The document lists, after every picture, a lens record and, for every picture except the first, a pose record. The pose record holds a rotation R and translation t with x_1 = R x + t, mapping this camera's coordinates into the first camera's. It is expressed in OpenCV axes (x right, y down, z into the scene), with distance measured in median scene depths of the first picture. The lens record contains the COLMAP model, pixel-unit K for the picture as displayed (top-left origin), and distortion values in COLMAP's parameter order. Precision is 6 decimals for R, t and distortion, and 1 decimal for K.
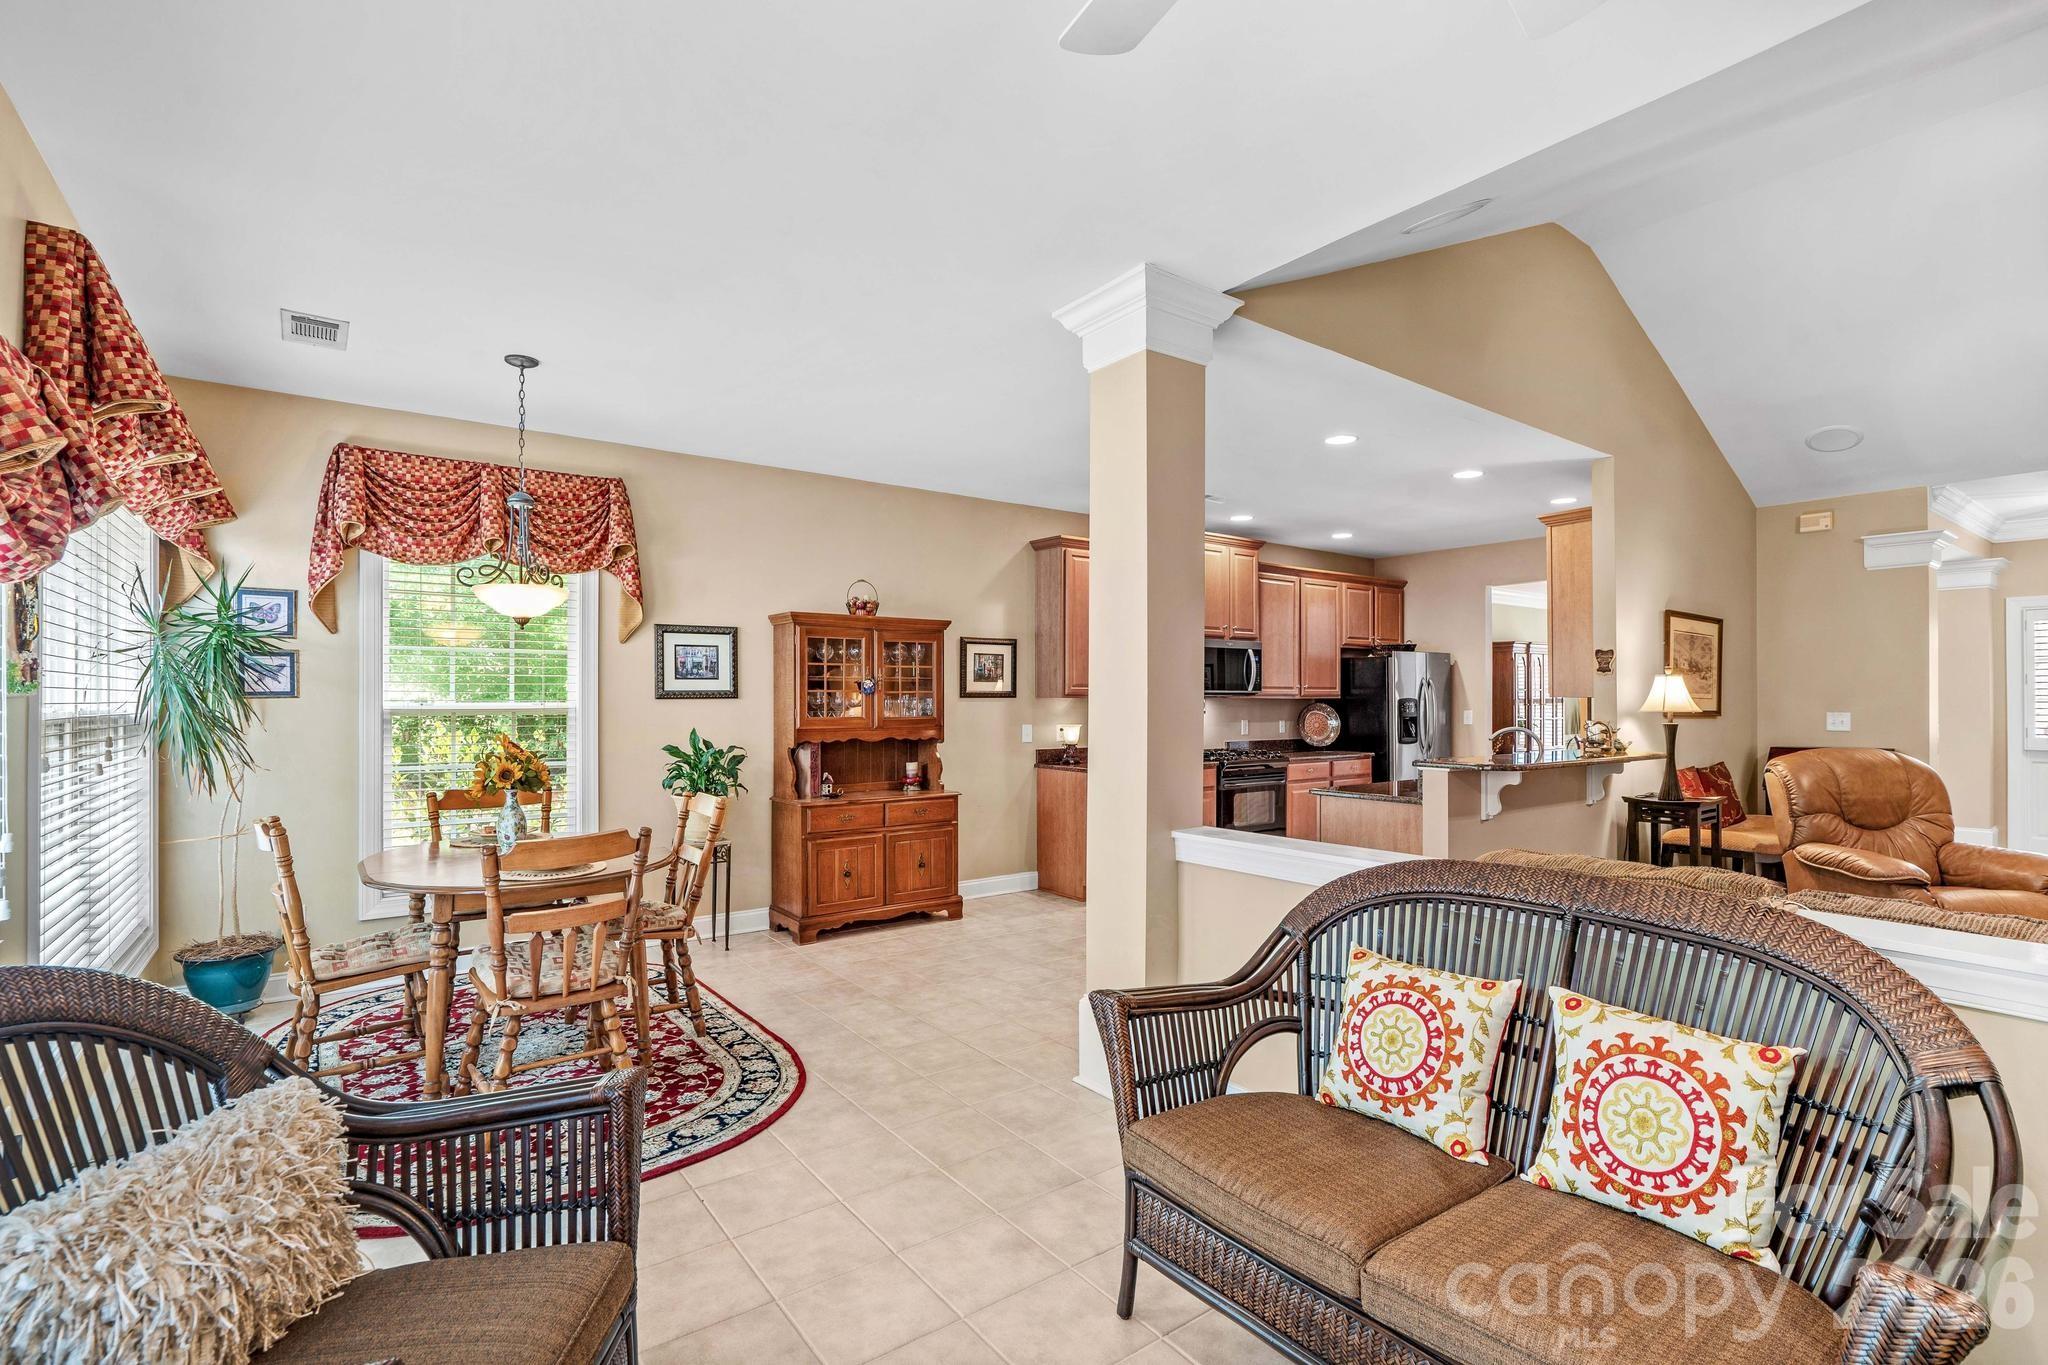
lens RADIAL K [[948.4, 0, 1025.1], [0, 948.4, 692.9], [0, 0, 1]] dist [-0.018138, 0.007165]
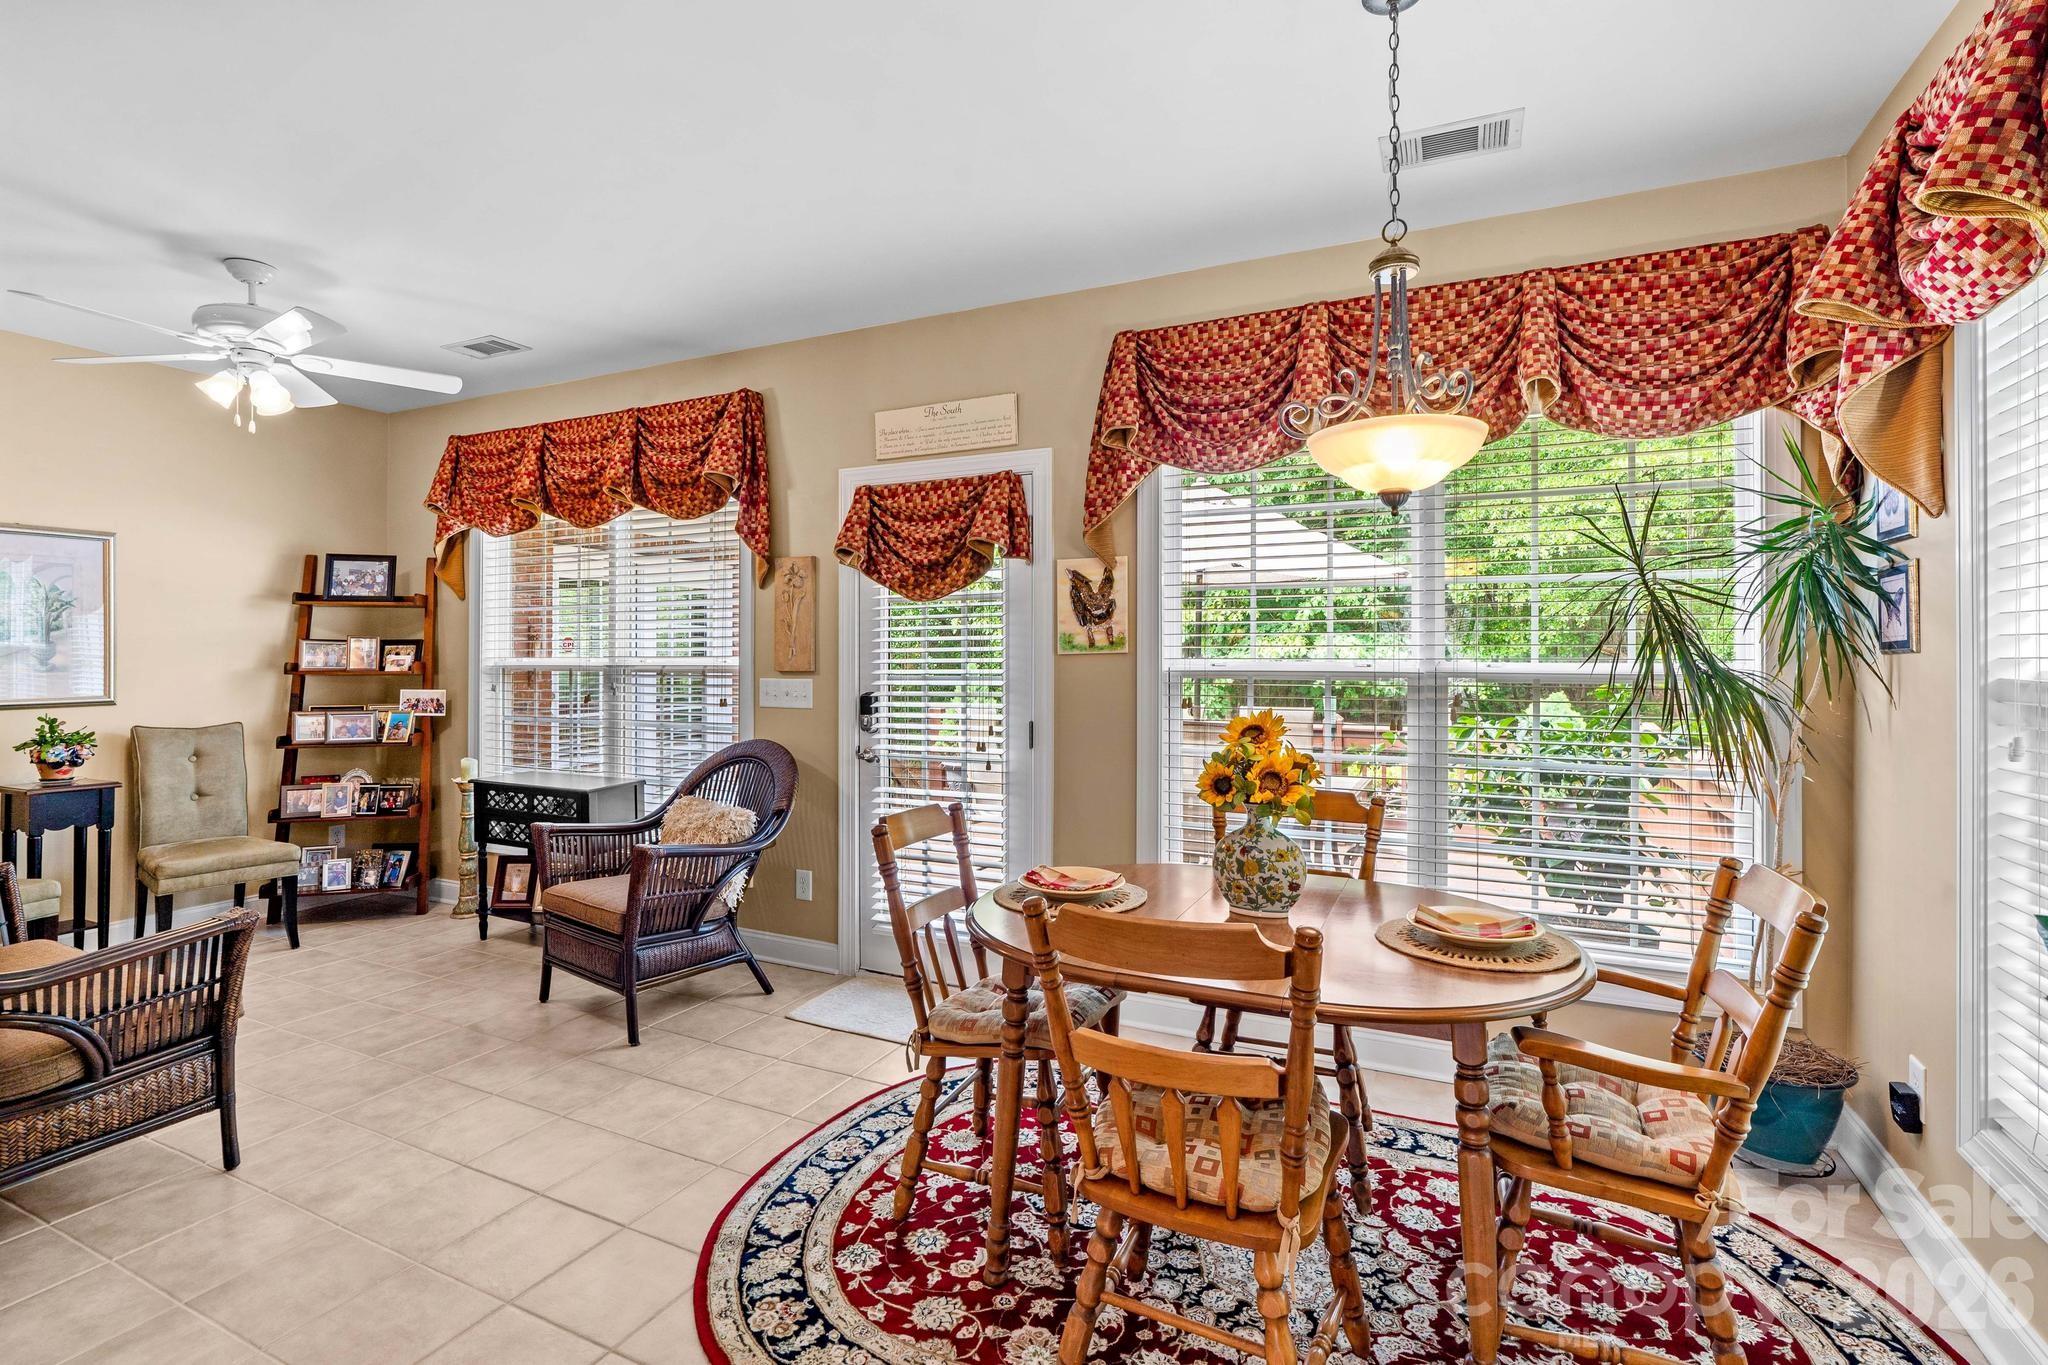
lens RADIAL K [[948.4, 0, 1031.5], [0, 948.4, 652.9], [0, 0, 1]] dist [-0.018138, 0.007165]
pose [[-0.882077, -0.004578, -0.471083, -0.063315], [0.001702, 0.999915, -0.012905, 0.005951], [0.471102, -0.012185, -0.881995, 0.708904]]
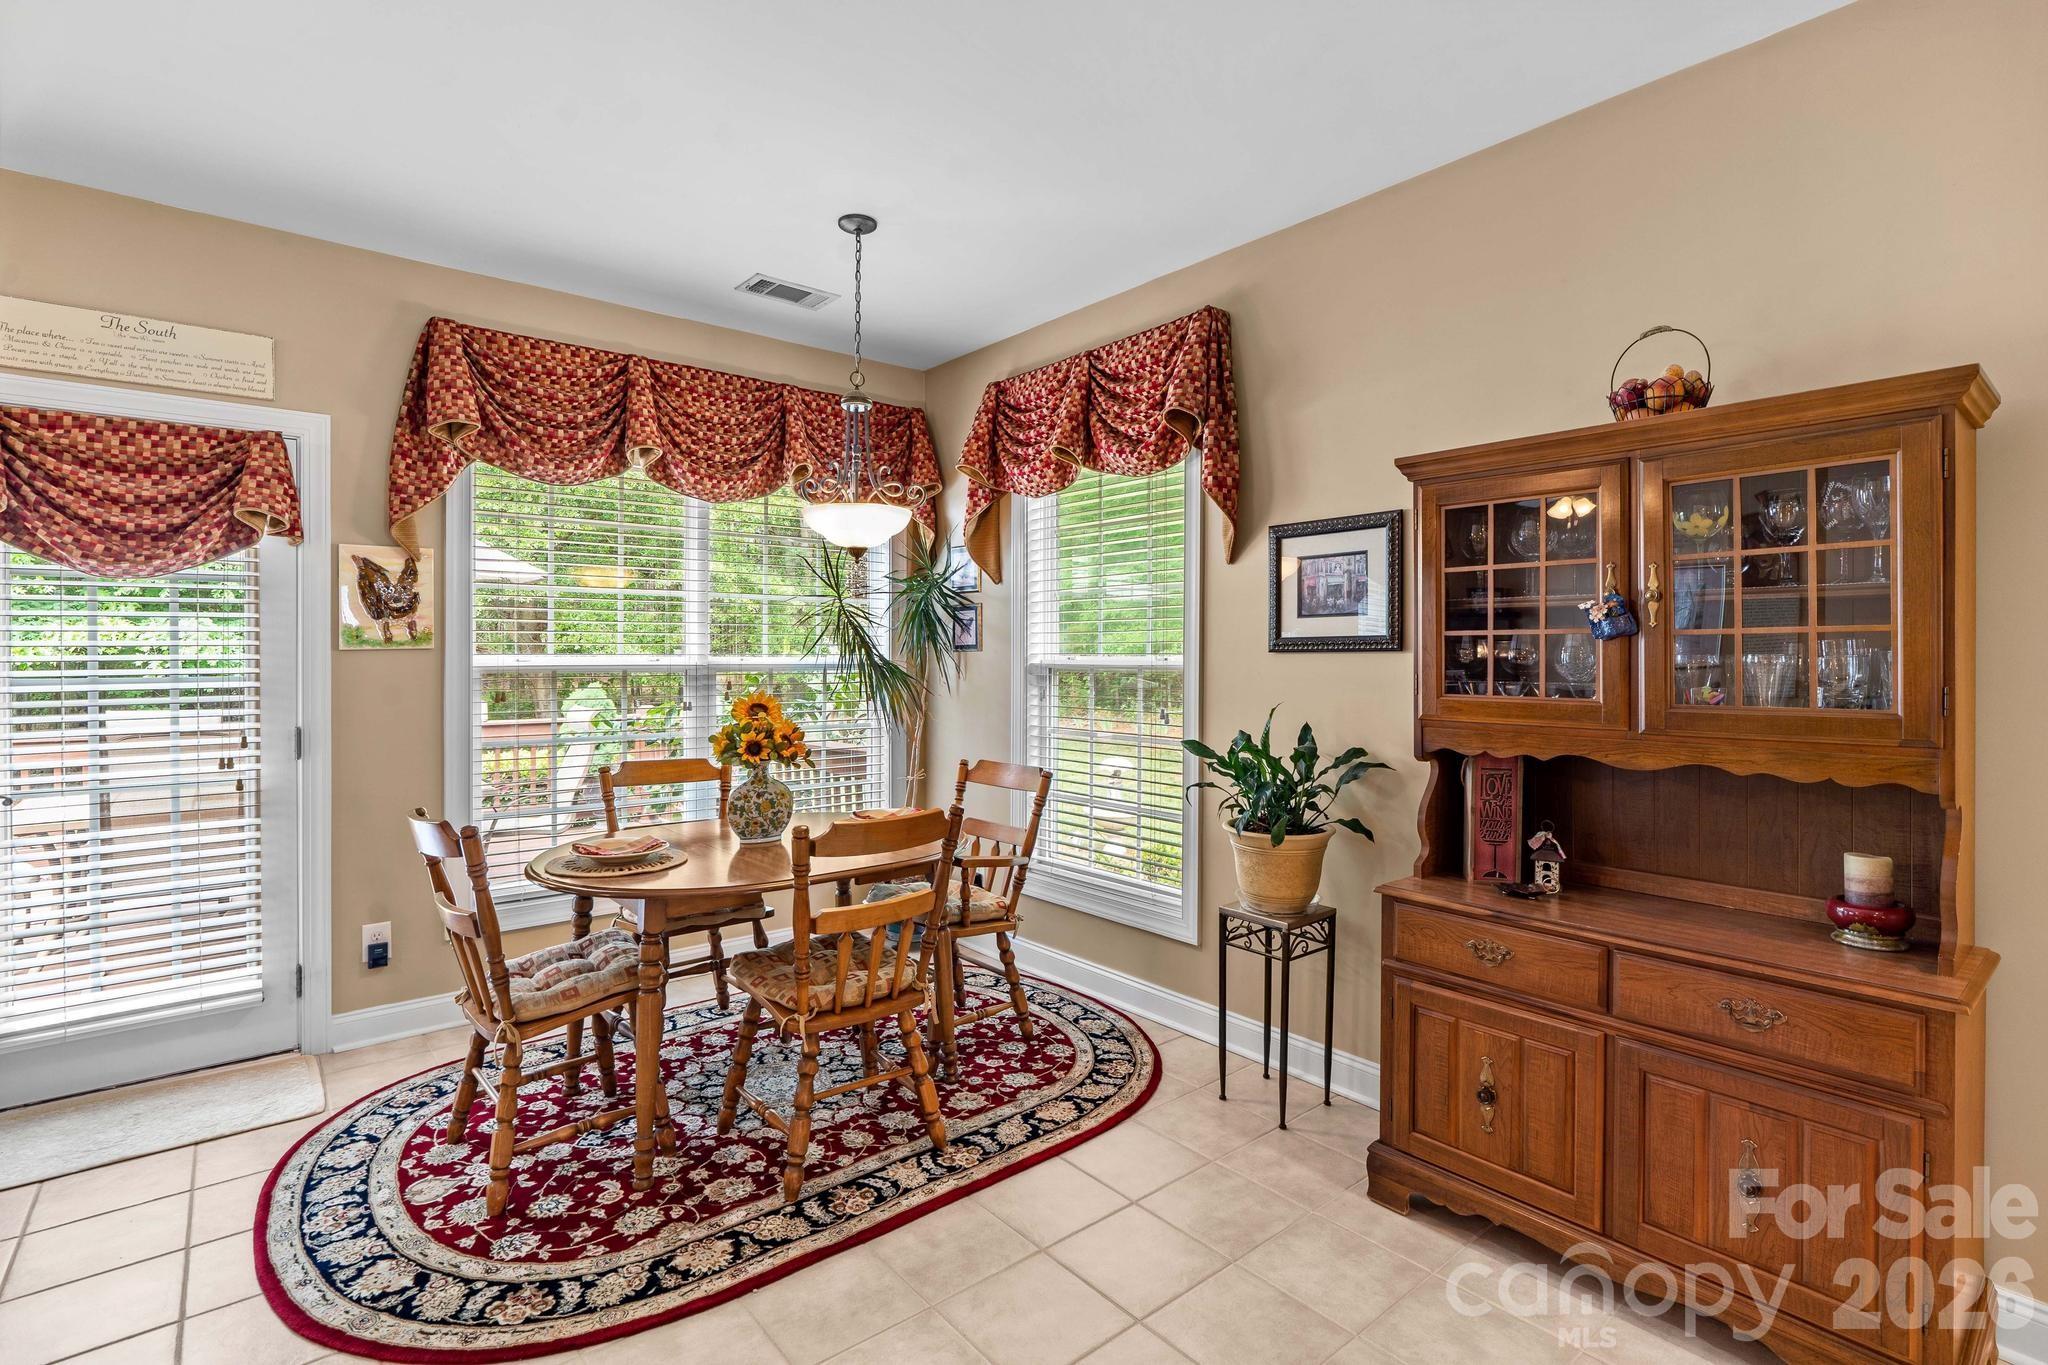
lens RADIAL K [[948.4, 0, 1002.4], [0, 948.4, 662.9], [0, 0, 1]] dist [-0.018138, 0.007165]
pose [[0.039119, 0.008717, -0.999197, 0.140312], [0.007529, 0.999931, 0.009018, 0.004756], [0.999206, -0.007876, 0.039050, 0.570655]]
